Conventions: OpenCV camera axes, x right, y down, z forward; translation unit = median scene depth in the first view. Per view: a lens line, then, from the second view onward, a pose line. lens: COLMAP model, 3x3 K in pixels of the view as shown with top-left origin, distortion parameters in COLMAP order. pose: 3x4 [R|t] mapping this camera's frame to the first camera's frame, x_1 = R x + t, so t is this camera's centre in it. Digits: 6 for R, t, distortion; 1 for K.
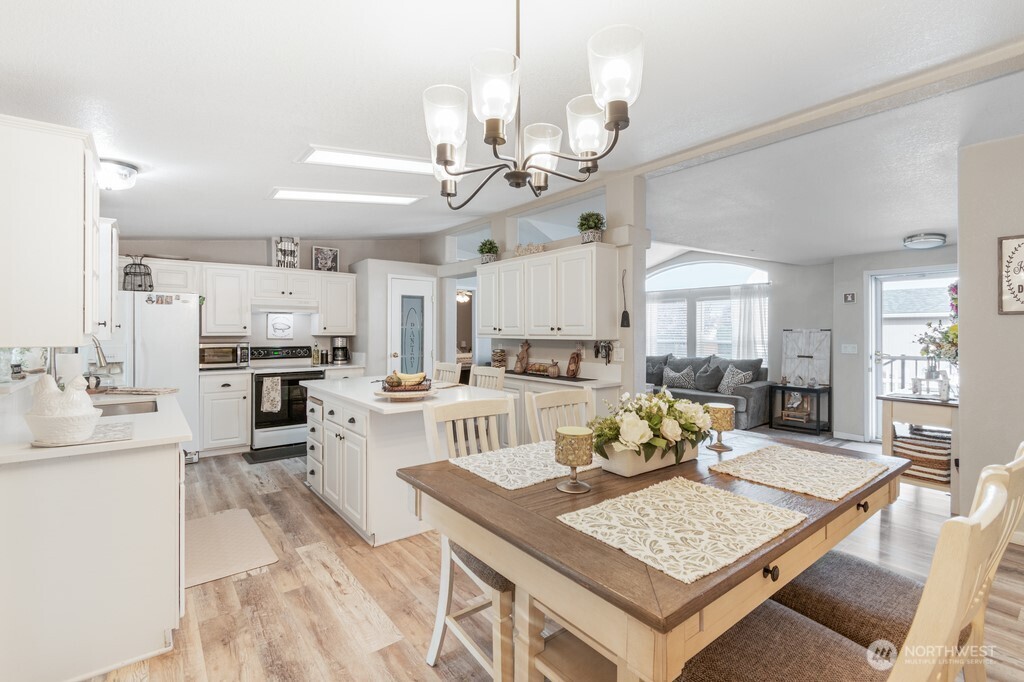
lens RADIAL K [[466.4, 0, 516.4], [0, 466.4, 329.7], [0, 0, 1]] dist [0.001434, -0.000033]
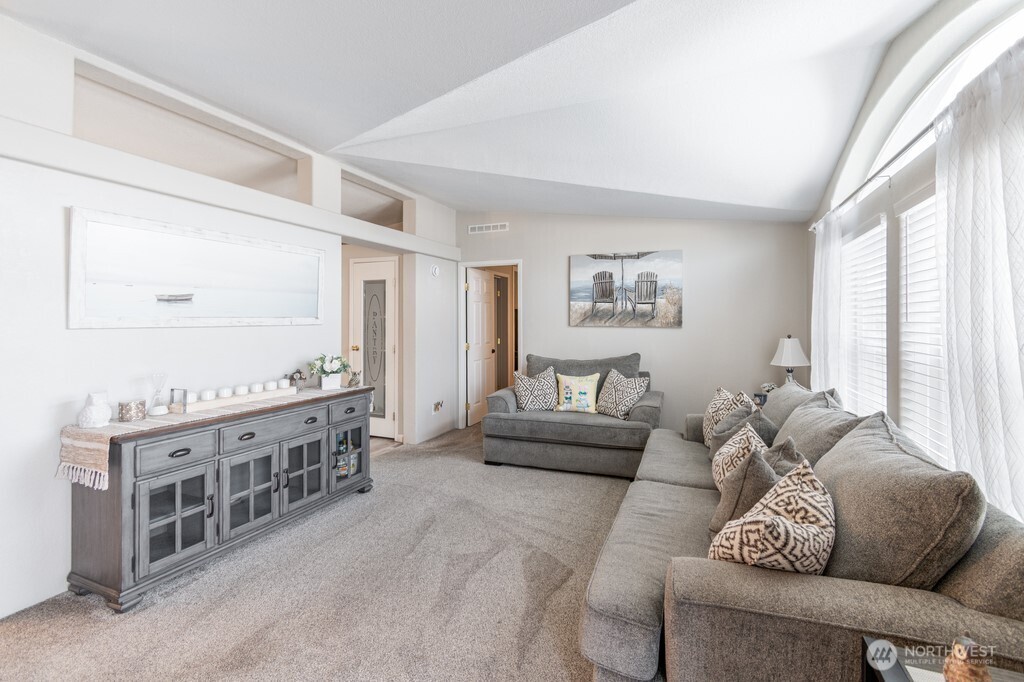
lens RADIAL K [[460.6, 0, 514.6], [0, 460.6, 325.3], [0, 0, 1]] dist [0.000581, -0.000001]
pose [[0.480920, 0.003463, -0.876757, 0.692871], [0.000665, 0.999990, 0.004314, 0.006820], [0.876764, -0.002657, 0.480913, 0.881109]]
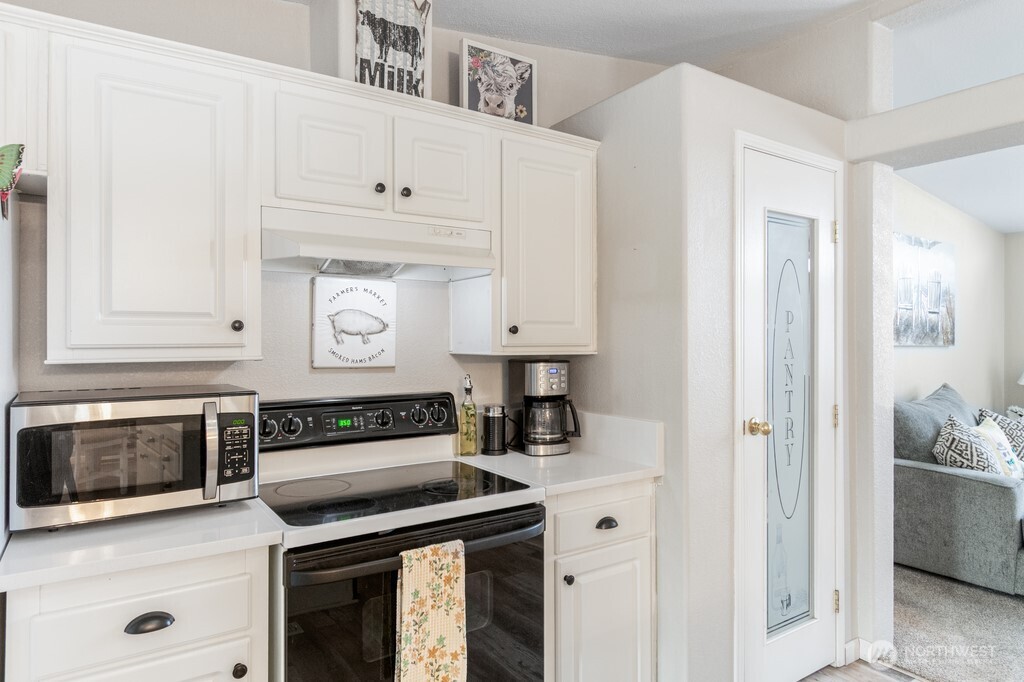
lens RADIAL K [[614.1, 0, 512.4], [0, 614.1, 334.5], [0, 0, 1]] dist [0.000839, 0.000533]
pose [[0.996567, -0.001697, -0.082770, -0.389575], [0.001524, 0.999997, -0.002152, 0.000487], [0.082773, 0.002018, 0.996566, 0.655966]]
